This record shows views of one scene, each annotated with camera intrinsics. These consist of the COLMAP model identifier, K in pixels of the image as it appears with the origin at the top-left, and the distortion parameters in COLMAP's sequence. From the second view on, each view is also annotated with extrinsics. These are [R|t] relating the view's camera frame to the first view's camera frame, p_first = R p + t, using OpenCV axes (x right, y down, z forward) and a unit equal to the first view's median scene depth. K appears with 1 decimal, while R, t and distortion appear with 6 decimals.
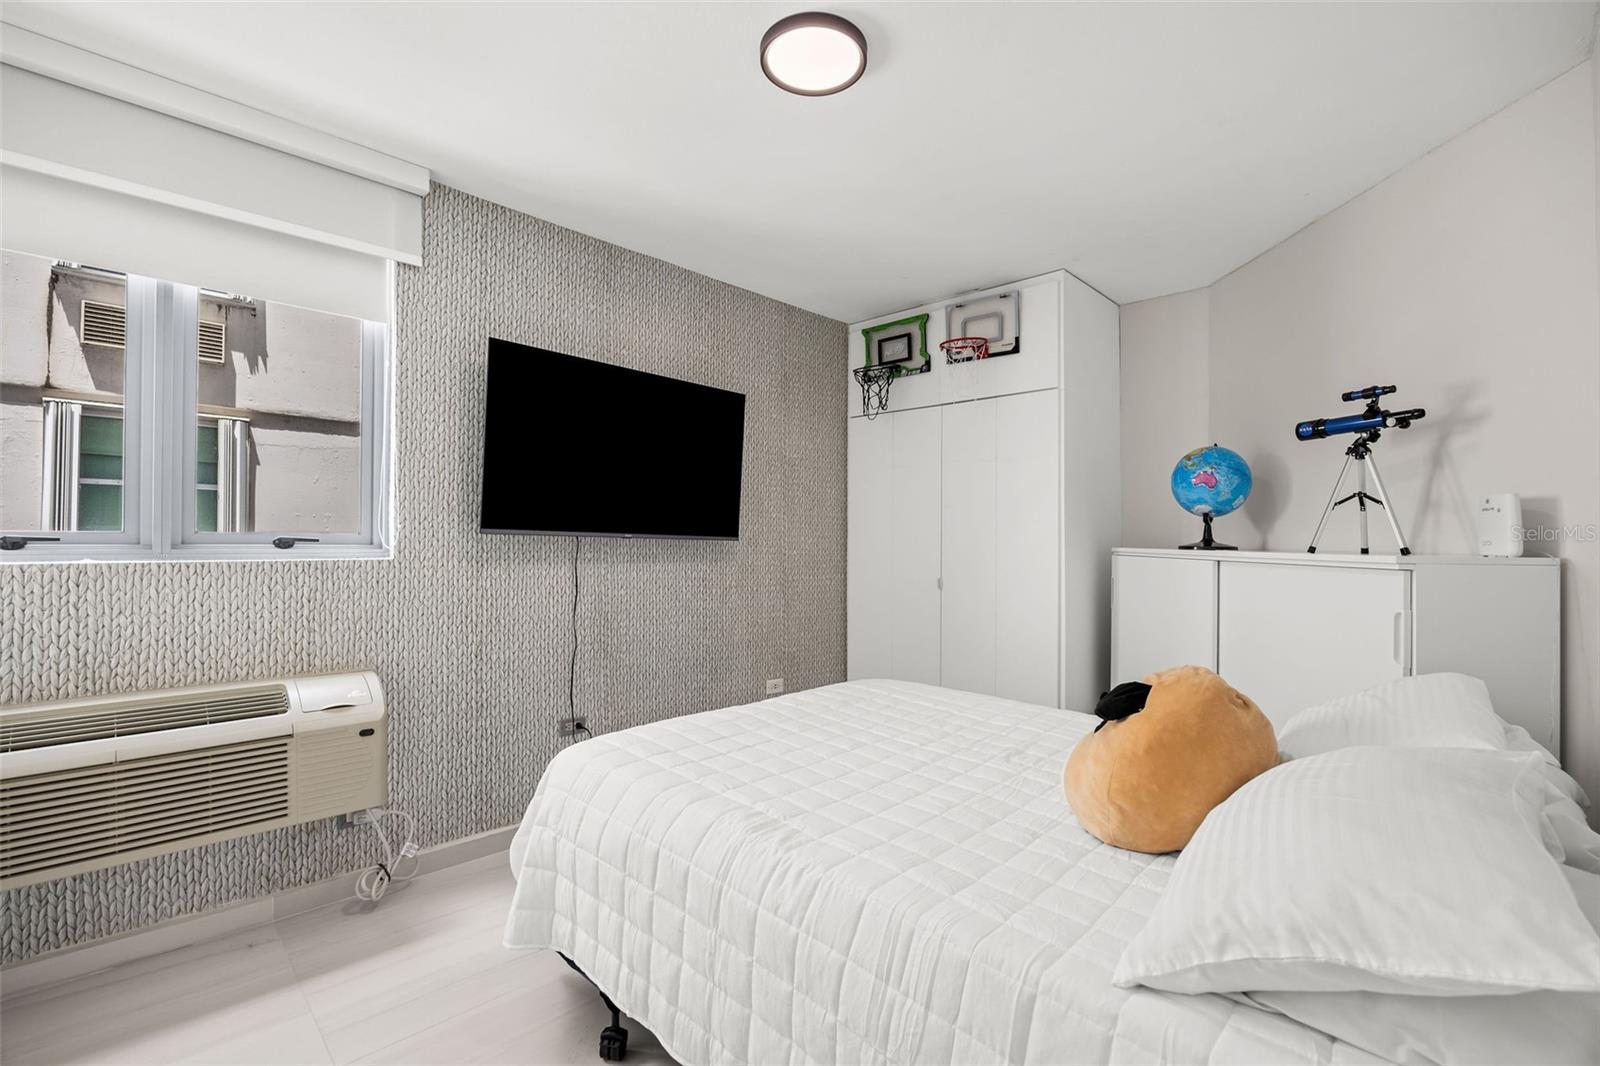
lens RADIAL K [[702.4, 0, 801.9], [0, 702.4, 538.4], [0, 0, 1]] dist [-0.018202, 0.000277]
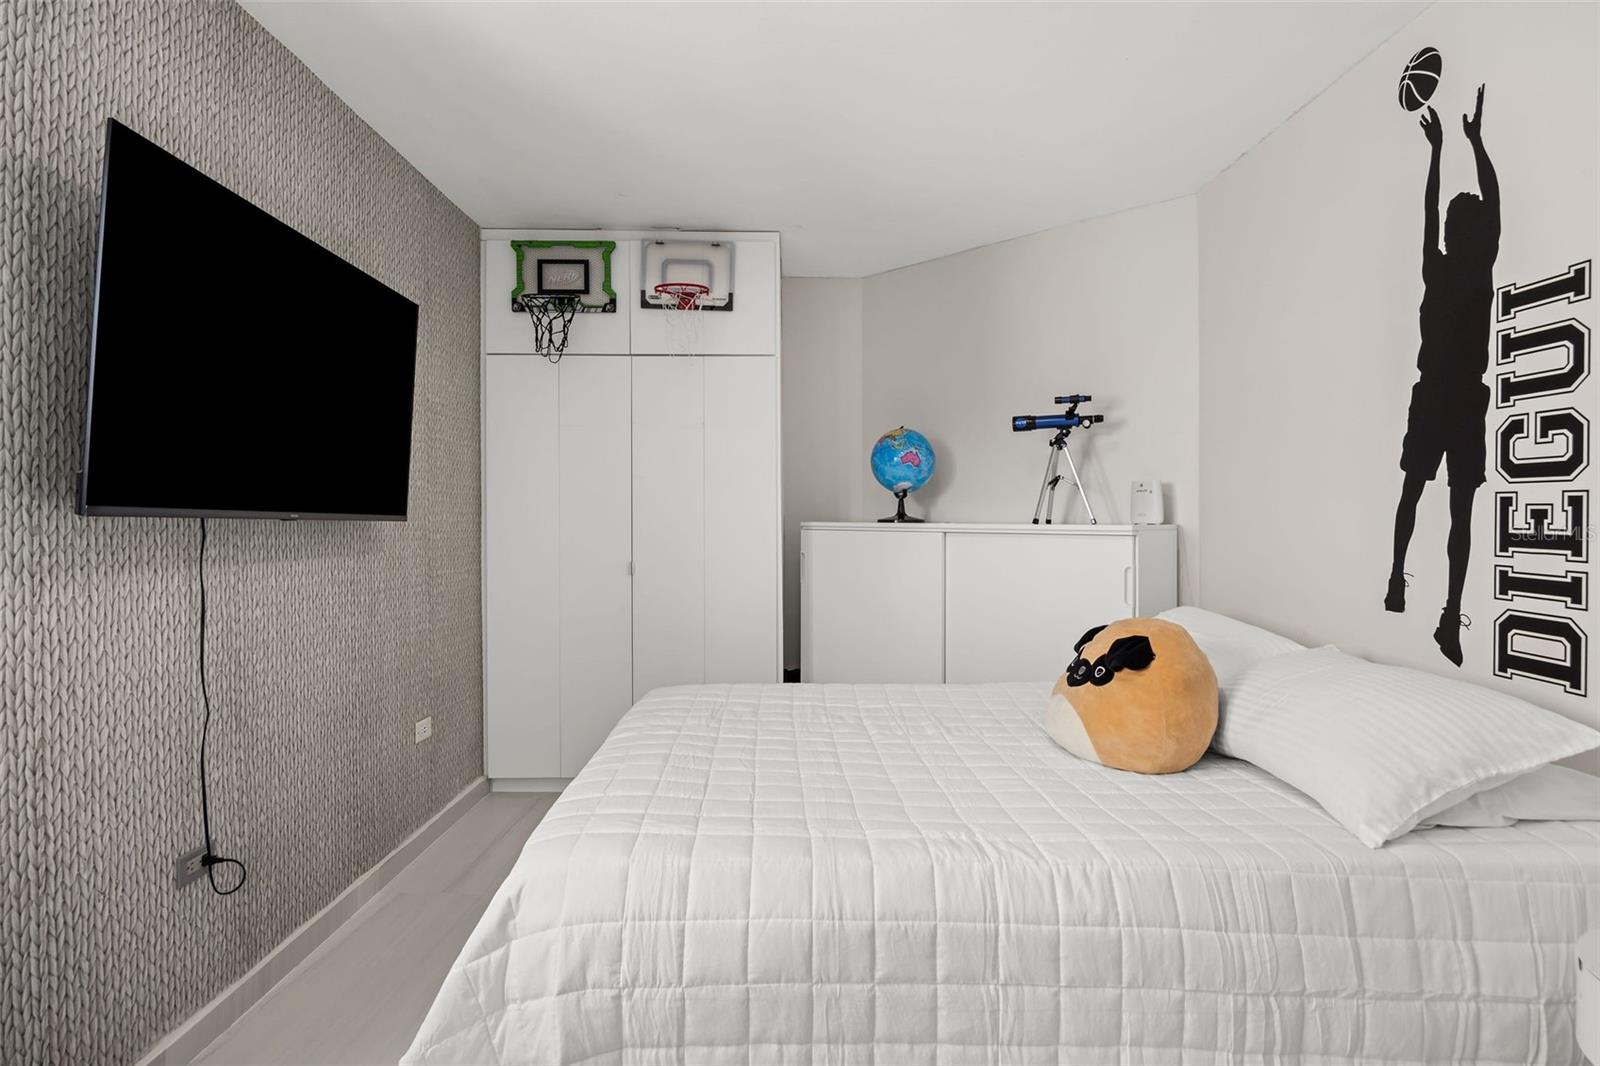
lens RADIAL K [[814.0, 0, 805.4], [0, 814.0, 519.3], [0, 0, 1]] dist [-0.011831, 0.000513]
pose [[0.699365, -0.014680, 0.714614, -0.442400], [0.007279, 0.999884, 0.013416, -0.007473], [-0.714727, -0.004181, 0.699391, 0.214956]]
